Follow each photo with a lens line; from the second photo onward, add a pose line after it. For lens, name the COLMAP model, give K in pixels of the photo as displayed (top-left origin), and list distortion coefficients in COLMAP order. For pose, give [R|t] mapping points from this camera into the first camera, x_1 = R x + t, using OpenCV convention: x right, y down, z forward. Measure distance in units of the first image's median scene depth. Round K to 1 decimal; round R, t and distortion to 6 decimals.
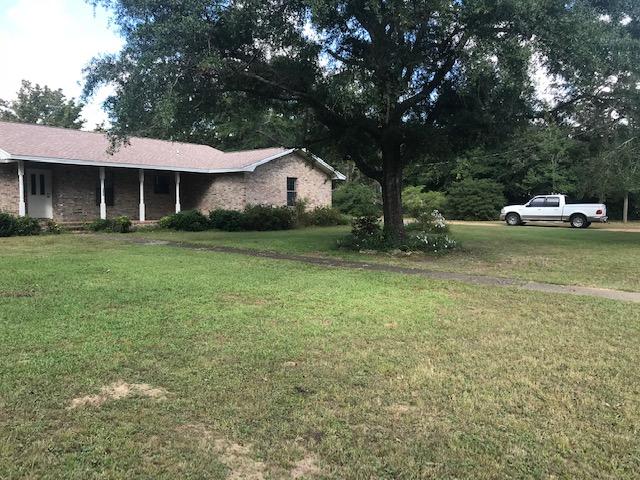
lens RADIAL K [[516.3, 0, 320.0], [0, 516.3, 240.0], [0, 0, 1]] dist [0.008016, 0.005820]
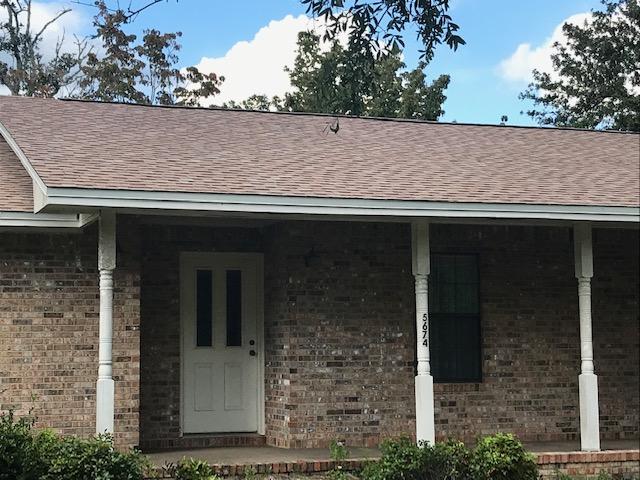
lens RADIAL K [[1317.7, 0, 320.0], [0, 1317.7, 240.0], [0, 0, 1]] dist [0.065972, 0.276342]
pose [[0.844325, -0.063512, -0.532054, -0.121838], [-0.020471, 0.988402, -0.150474, -0.037444], [0.535440, 0.137940, 0.833232, 0.421312]]
